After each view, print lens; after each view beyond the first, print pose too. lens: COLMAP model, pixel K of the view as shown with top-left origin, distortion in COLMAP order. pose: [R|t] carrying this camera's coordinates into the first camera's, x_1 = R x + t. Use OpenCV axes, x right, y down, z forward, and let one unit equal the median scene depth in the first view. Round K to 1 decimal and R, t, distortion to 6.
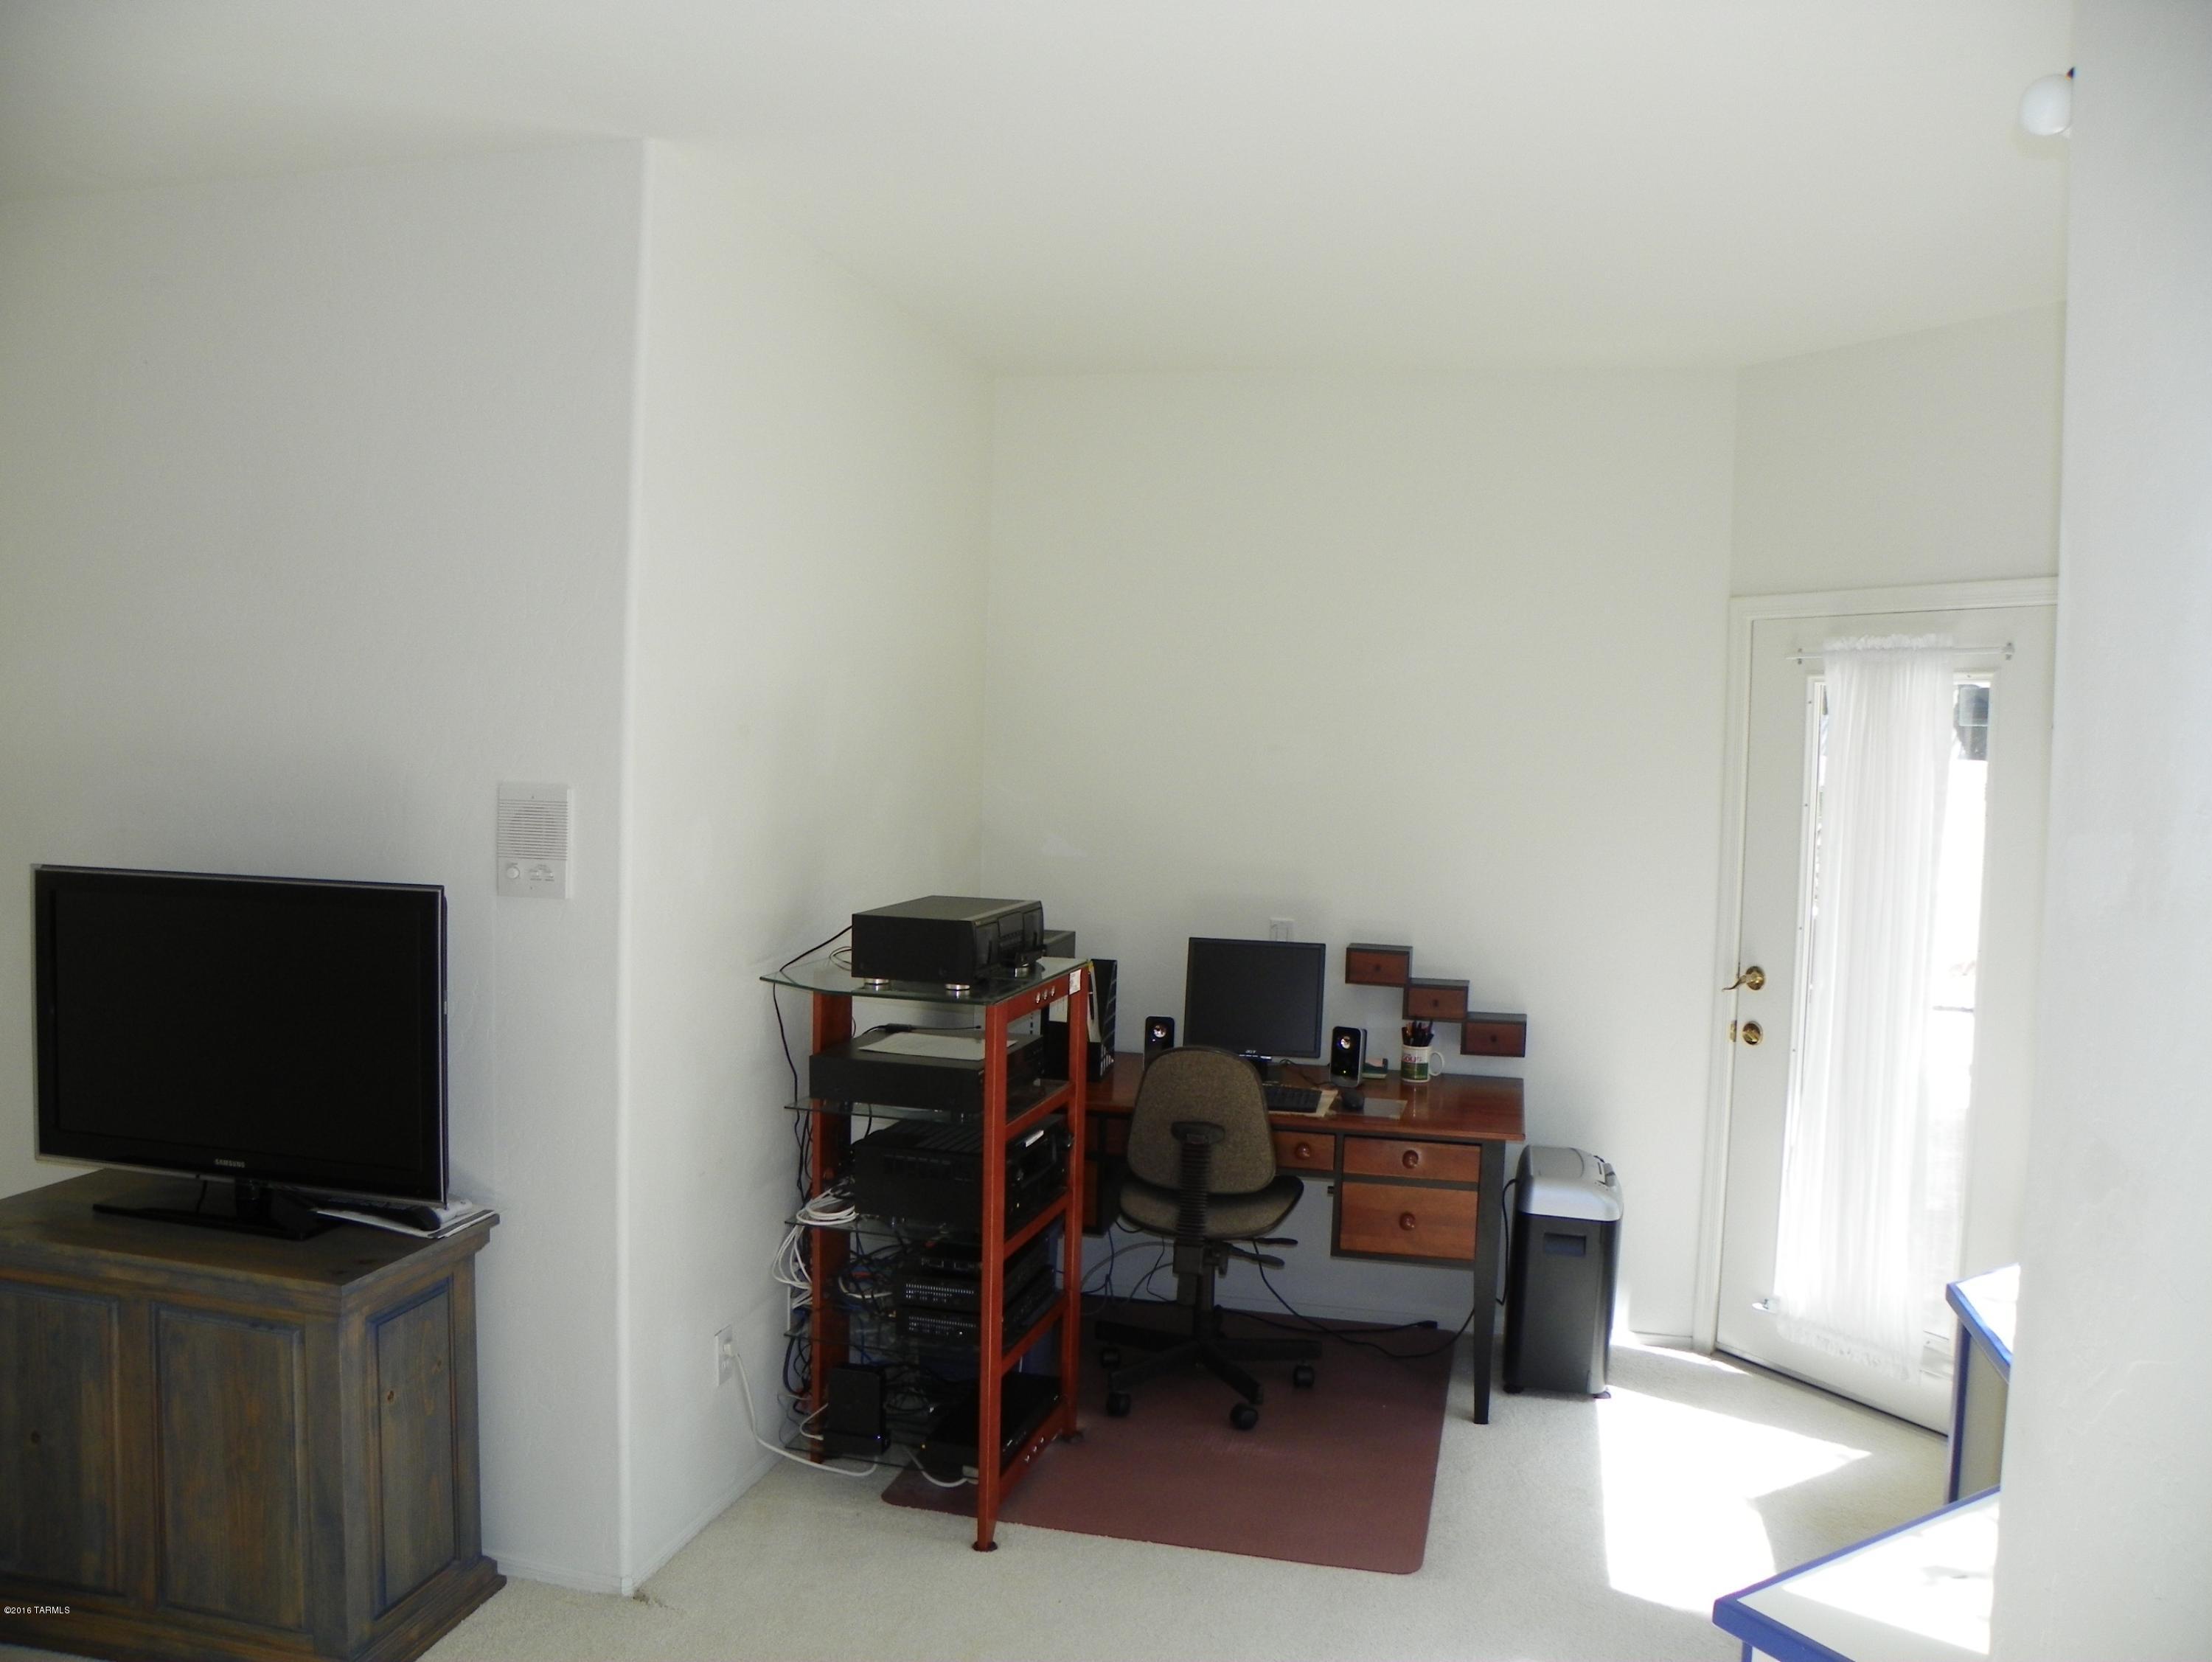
lens RADIAL K [[1701.8, 0, 1103.5], [0, 1701.8, 815.9], [0, 0, 1]] dist [-0.151019, 0.093249]
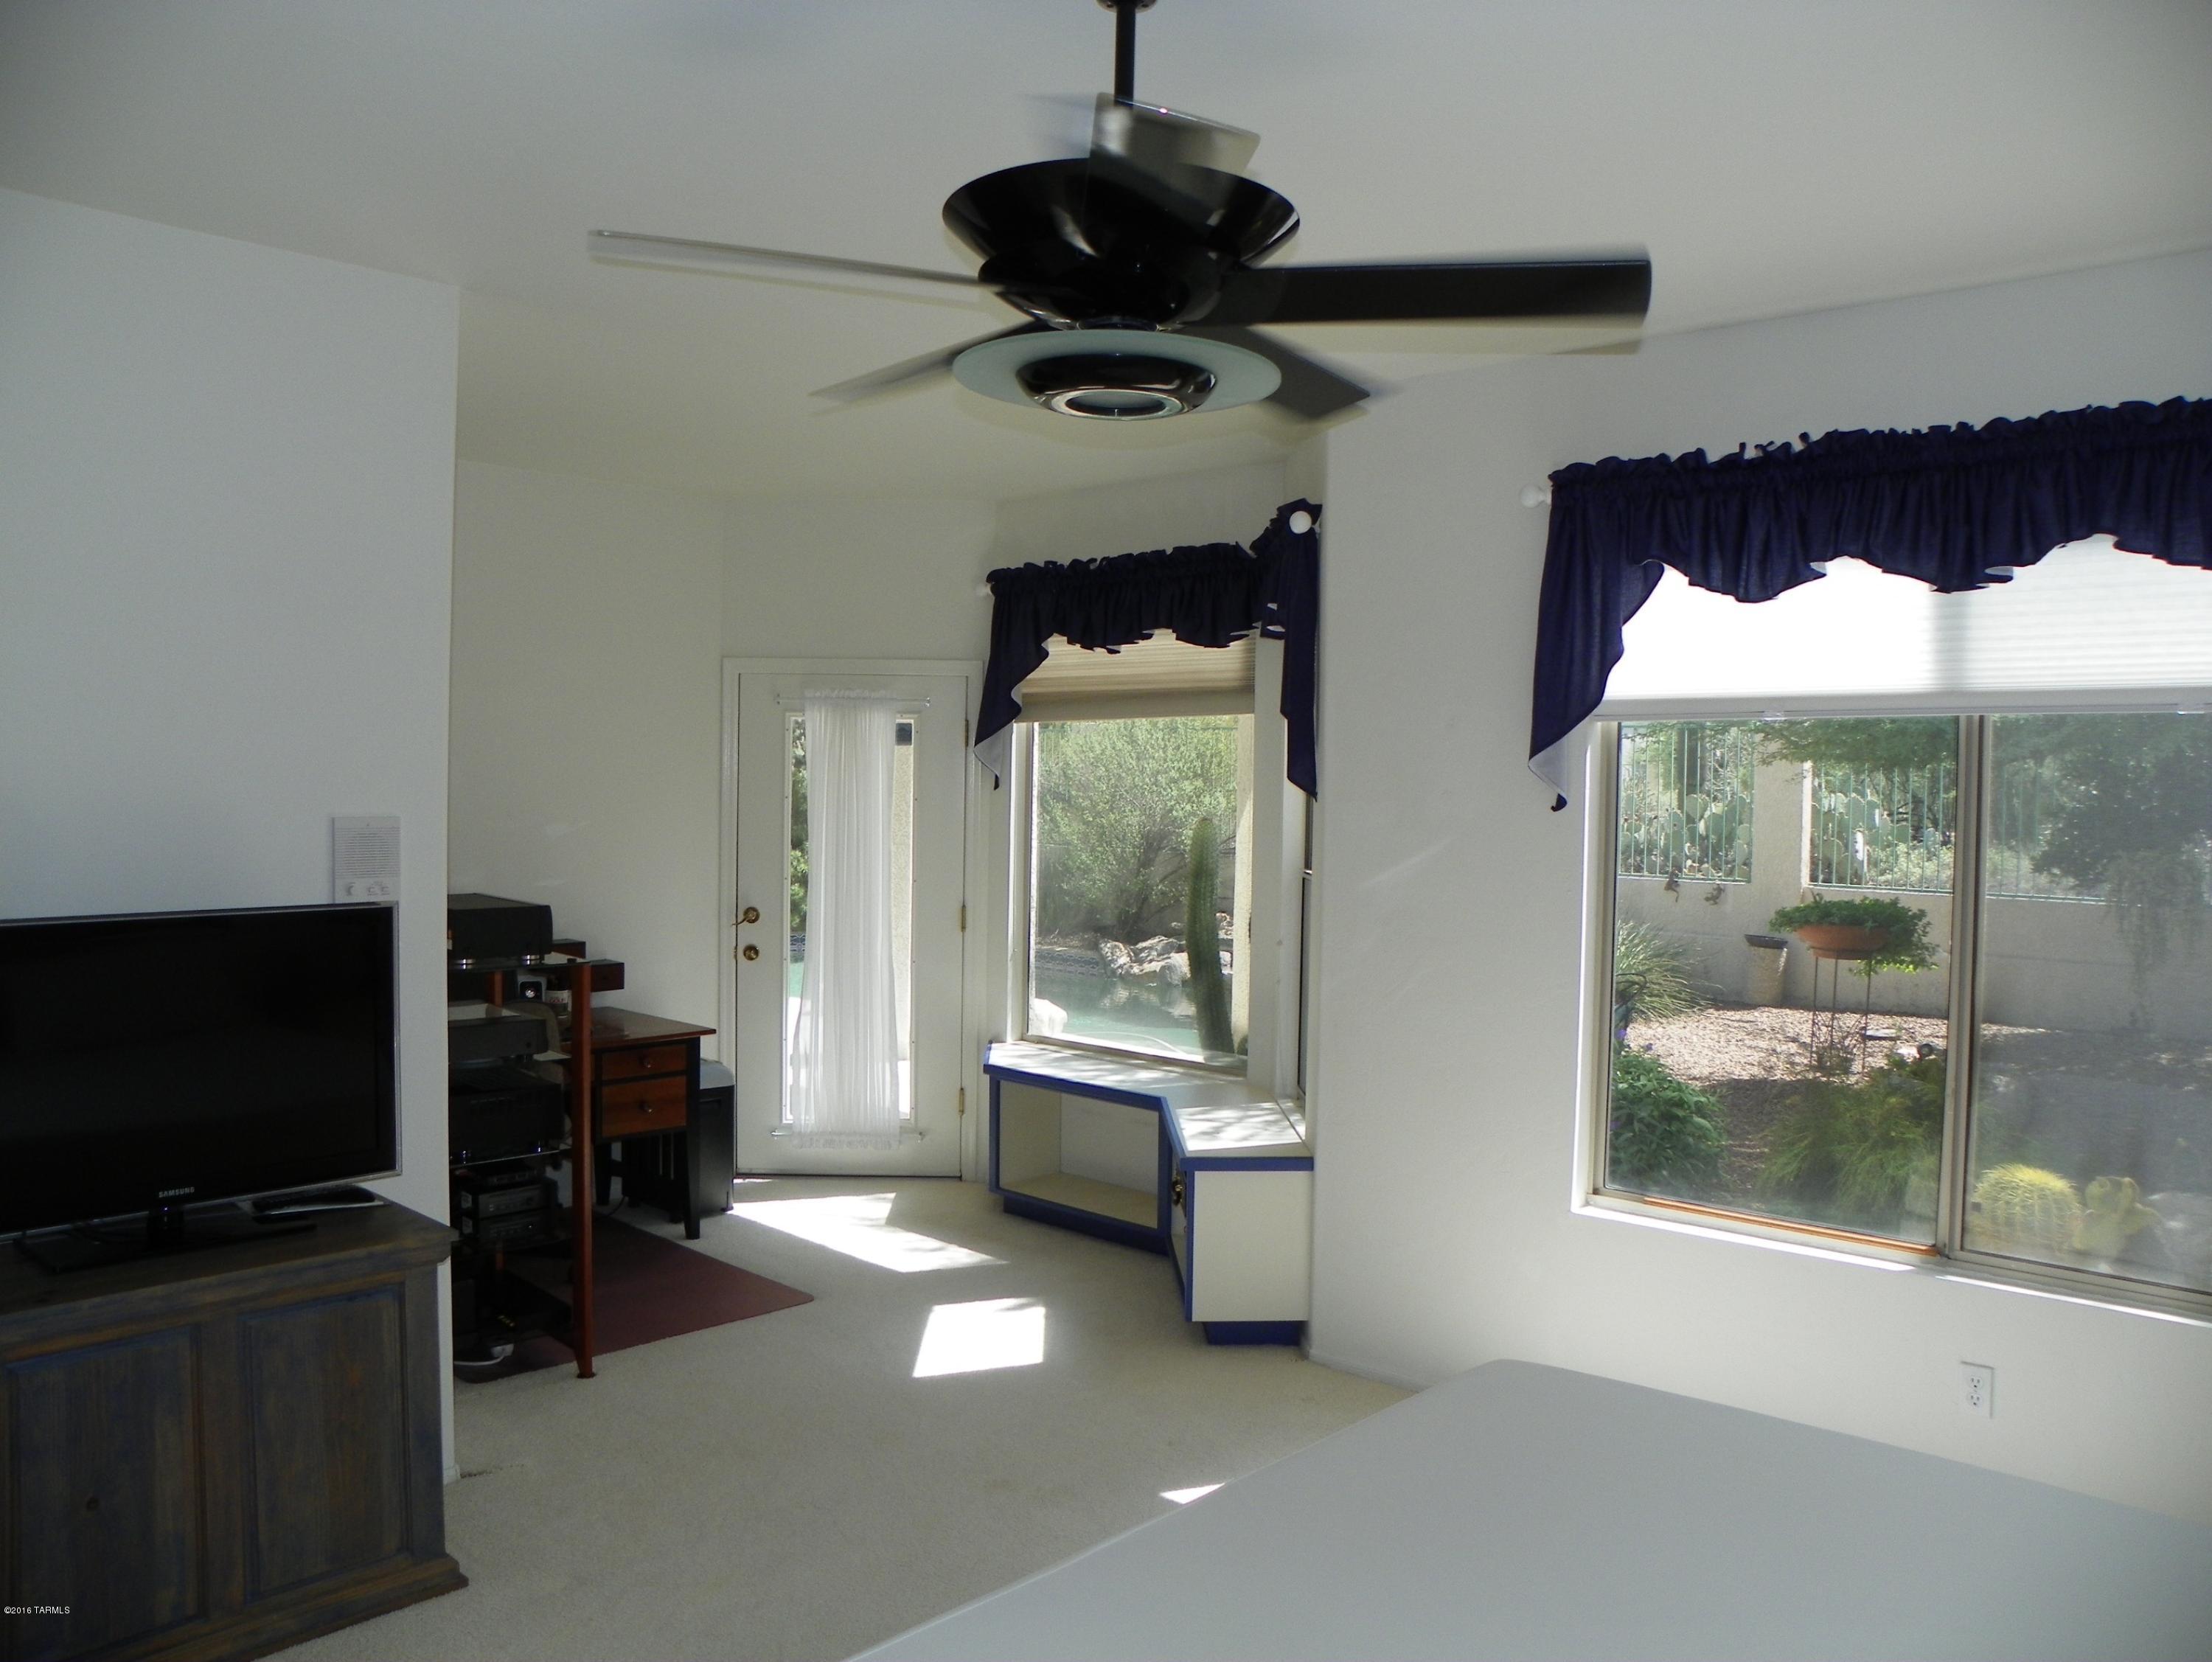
lens RADIAL K [[1701.8, 0, 1102.5], [0, 1701.8, 839.5], [0, 0, 1]] dist [-0.151019, 0.093249]
pose [[0.483449, -0.053007, 0.873766, -1.037490], [0.035593, 0.998530, 0.040883, -0.027653], [-0.874648, 0.011335, 0.484625, -0.008684]]
